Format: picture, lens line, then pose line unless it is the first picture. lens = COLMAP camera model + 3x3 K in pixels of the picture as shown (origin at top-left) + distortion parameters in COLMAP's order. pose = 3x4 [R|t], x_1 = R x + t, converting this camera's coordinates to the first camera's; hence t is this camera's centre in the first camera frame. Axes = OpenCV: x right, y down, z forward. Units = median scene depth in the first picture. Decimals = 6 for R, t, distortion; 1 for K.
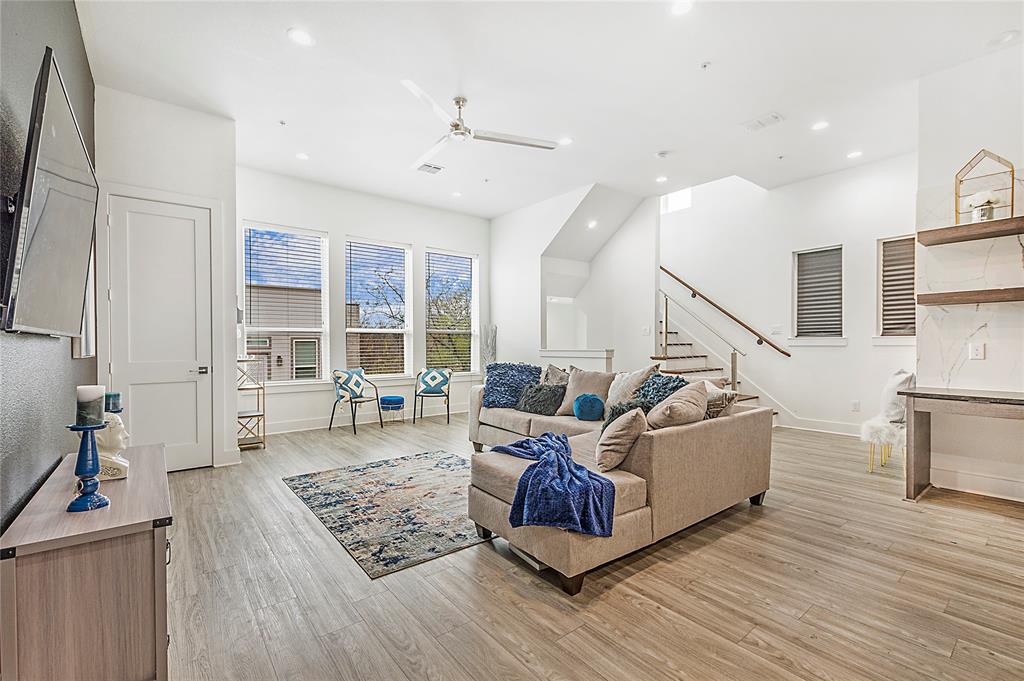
lens RADIAL K [[447.4, 0, 508.7], [0, 447.4, 345.2], [0, 0, 1]] dist [0.007567, -0.000331]
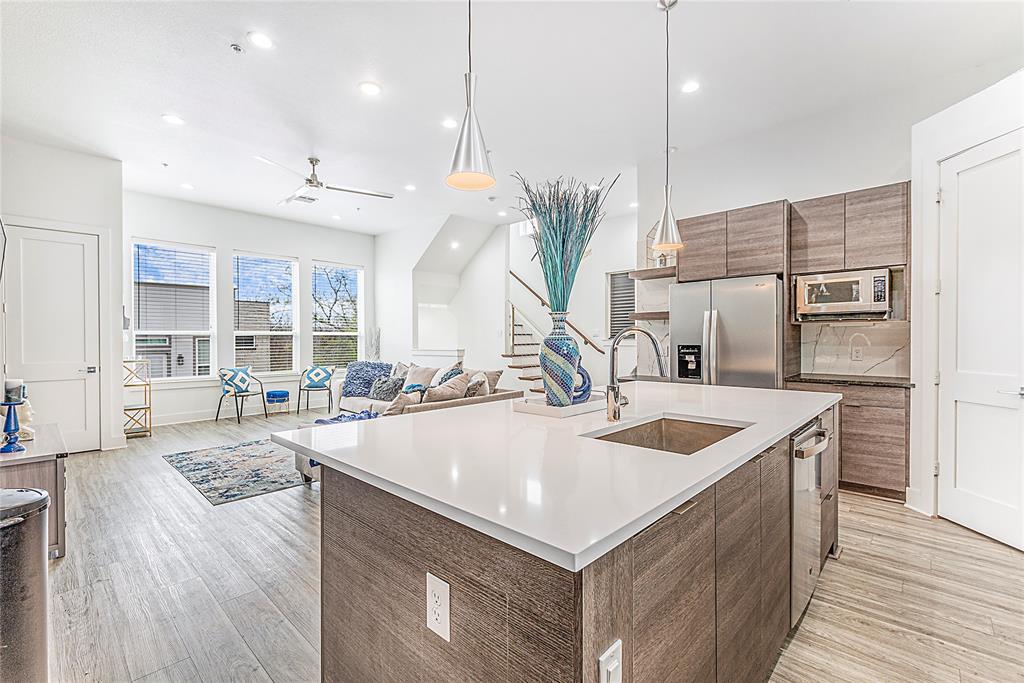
lens RADIAL K [[450.8, 0, 511.4], [0, 450.8, 338.5], [0, 0, 1]] dist [0.001581, -0.000209]
pose [[0.989195, -0.001577, 0.146599, 0.224291], [0.002406, 0.999982, -0.005473, -0.016404], [-0.146588, 0.005766, 0.989181, -0.317440]]
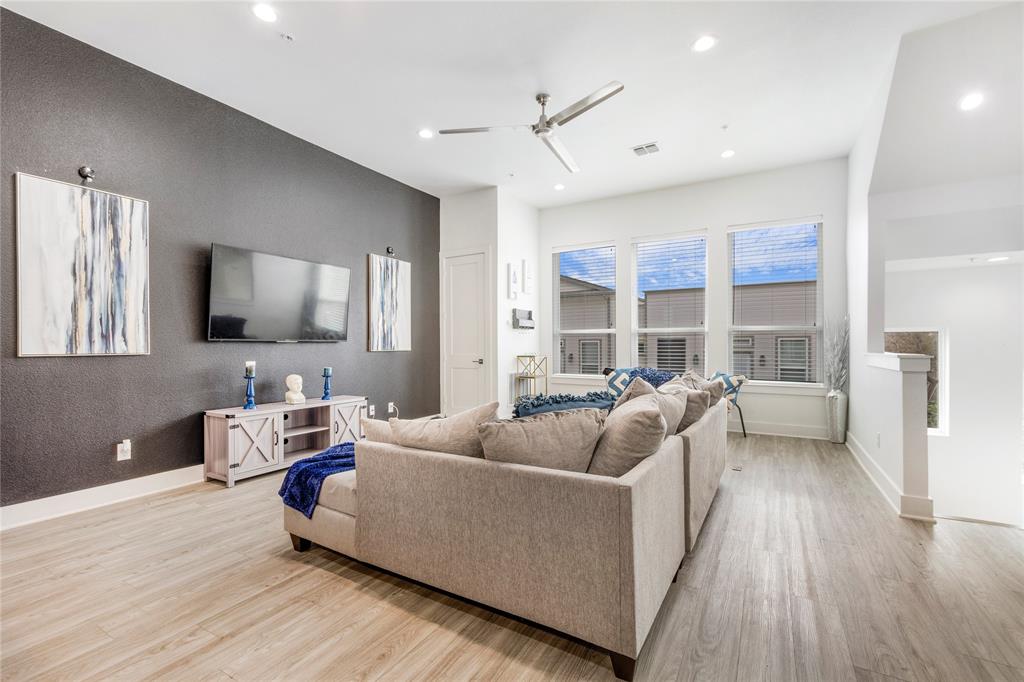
lens RADIAL K [[447.4, 0, 508.7], [0, 447.4, 345.7], [0, 0, 1]] dist [0.007567, -0.000331]
pose [[0.360172, 0.004950, -0.932873, 0.663250], [-0.000833, 0.999987, 0.004985, -0.004085], [0.932886, -0.001018, 0.360172, 0.487908]]
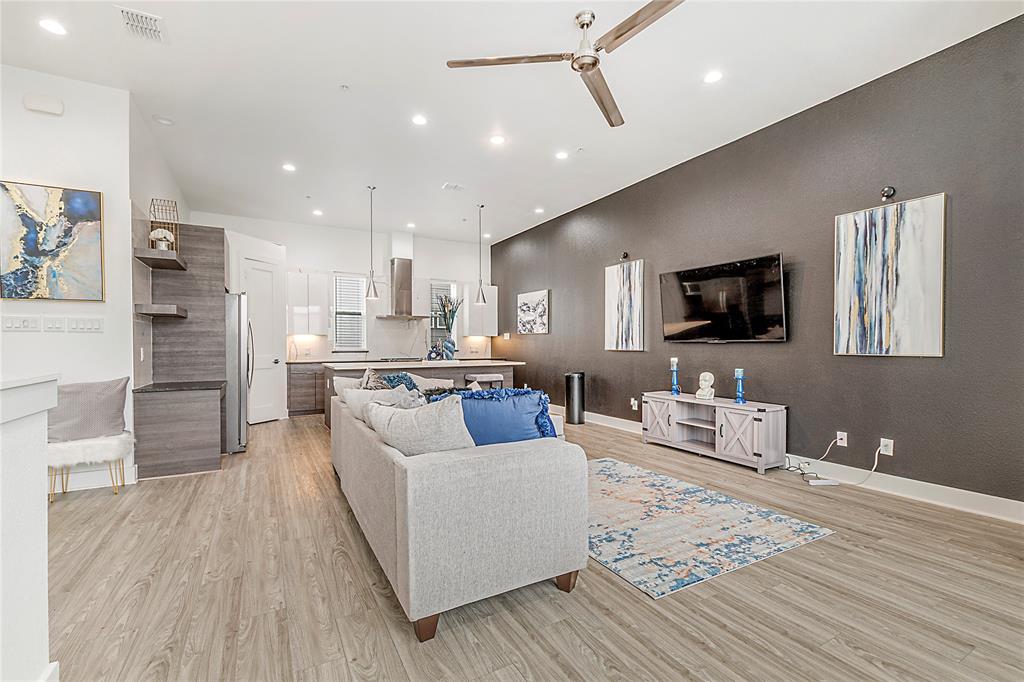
lens RADIAL K [[444.7, 0, 503.3], [0, 444.7, 353.1], [0, 0, 1]] dist [-0.000510, -0.000183]
pose [[-0.985661, 0.002862, 0.168713, -0.082207], [0.006450, 0.999764, 0.020724, -0.006733], [-0.168614, 0.021515, -0.985447, 1.483245]]
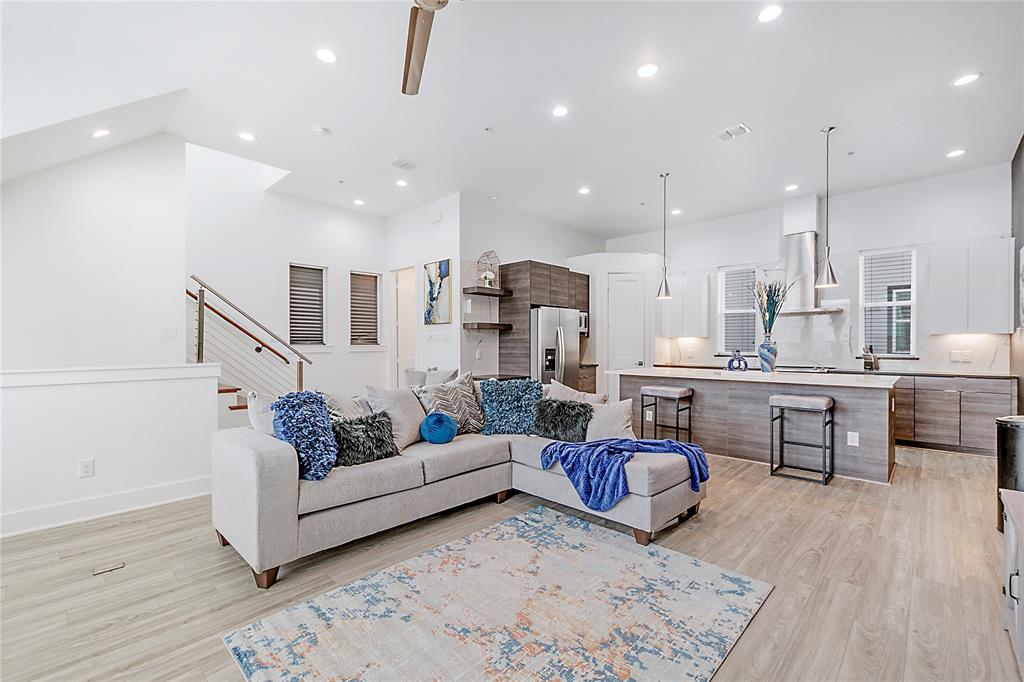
lens RADIAL K [[440.7, 0, 509.9], [0, 440.7, 346.8], [0, 0, 1]] dist [0.002812, -0.000580]
pose [[-0.142510, -0.002676, 0.989790, -0.585159], [0.004343, 0.999985, 0.003329, -0.018975], [-0.989784, 0.004773, -0.142496, 0.833803]]
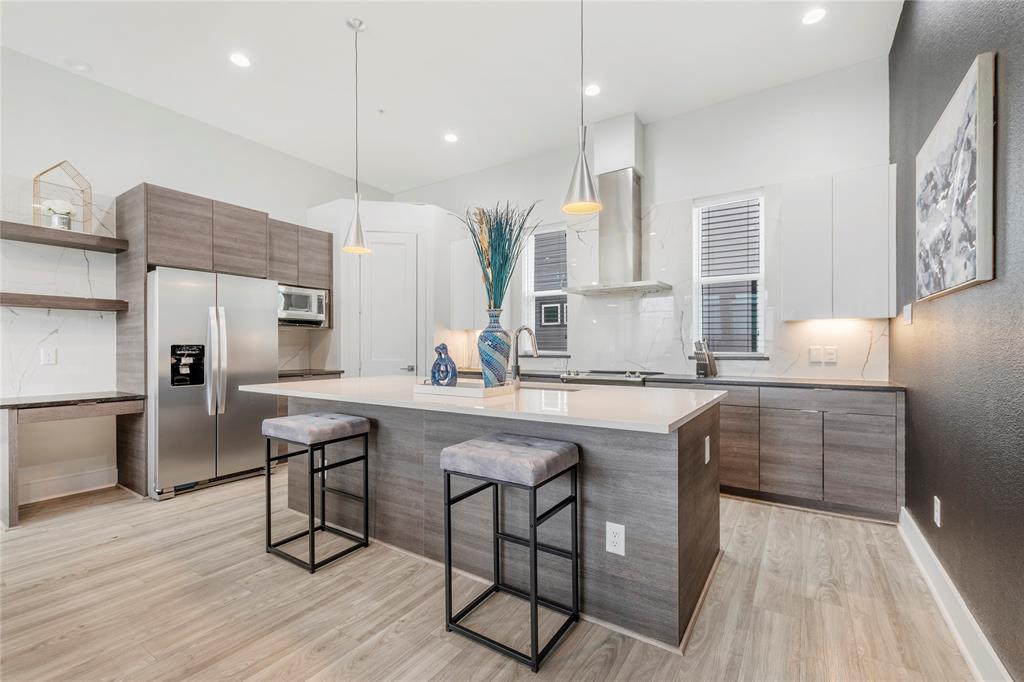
lens RADIAL K [[440.7, 0, 509.9], [0, 440.7, 346.8], [0, 0, 1]] dist [0.002812, -0.000580]
pose [[-0.312139, 0.003321, 0.950031, -0.155792], [0.006267, 0.999979, -0.001437, -0.000157], [-0.950016, 0.005506, -0.312153, 0.242331]]
